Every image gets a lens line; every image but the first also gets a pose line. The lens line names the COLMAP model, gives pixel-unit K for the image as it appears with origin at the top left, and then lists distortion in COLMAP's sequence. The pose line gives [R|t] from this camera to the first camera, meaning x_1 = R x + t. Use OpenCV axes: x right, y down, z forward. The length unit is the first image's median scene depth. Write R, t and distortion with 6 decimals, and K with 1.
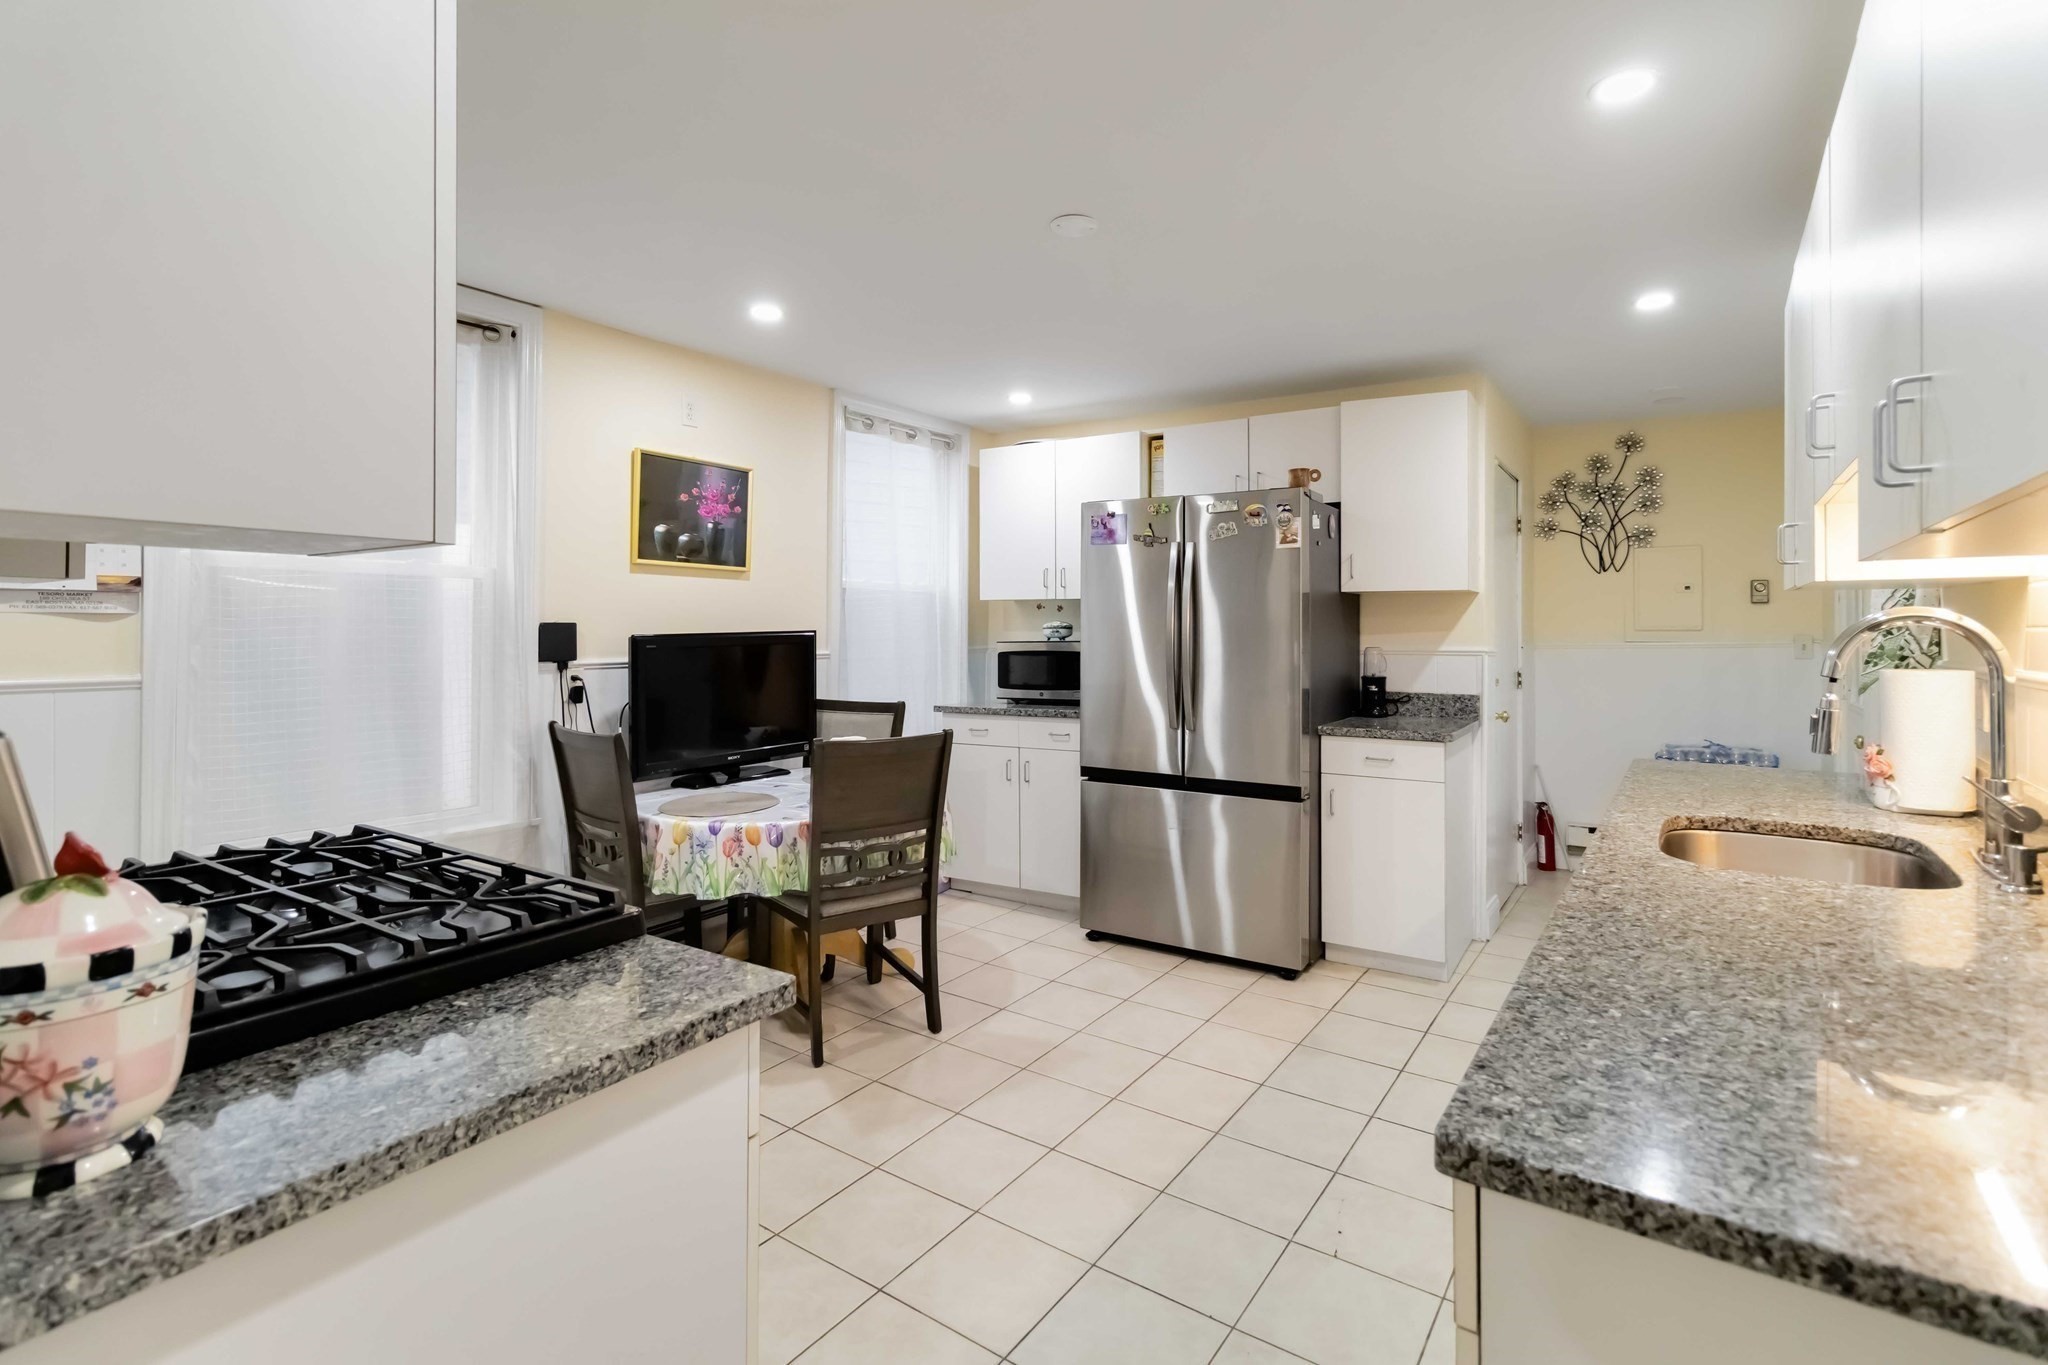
lens RADIAL K [[967.2, 0, 1028.6], [0, 967.2, 627.1], [0, 0, 1]] dist [-0.001768, 0.000360]
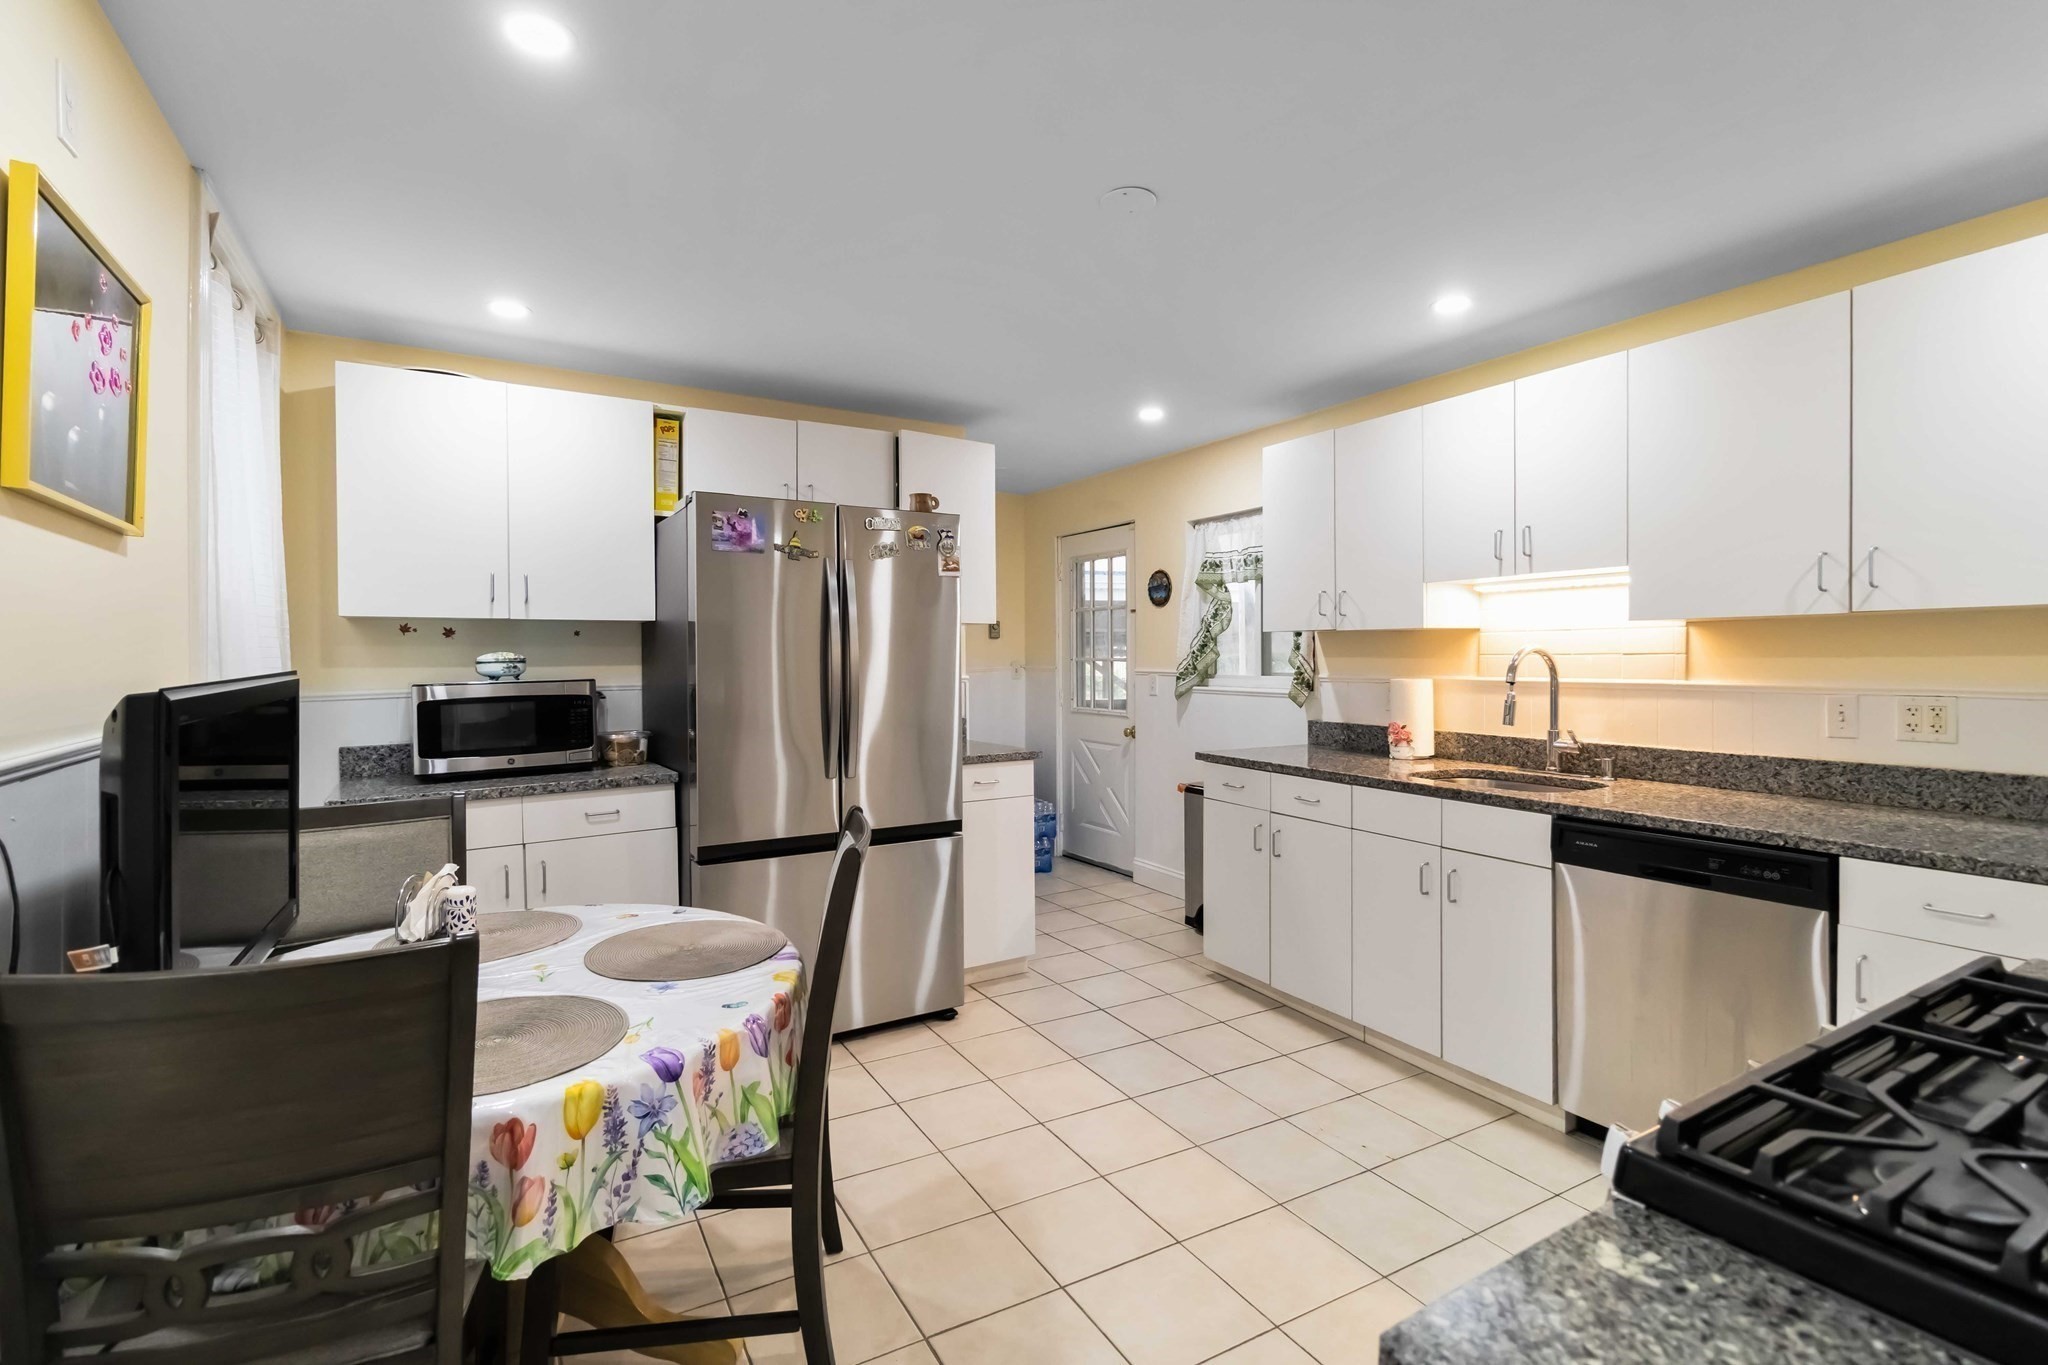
lens RADIAL K [[967.2, 0, 1026.2], [0, 967.2, 670.2], [0, 0, 1]] dist [-0.001768, 0.000360]
pose [[0.423584, -0.016625, 0.905704, -0.550734], [0.006529, 0.999862, 0.015300, -0.001916], [-0.905833, -0.000568, 0.423634, 0.495585]]
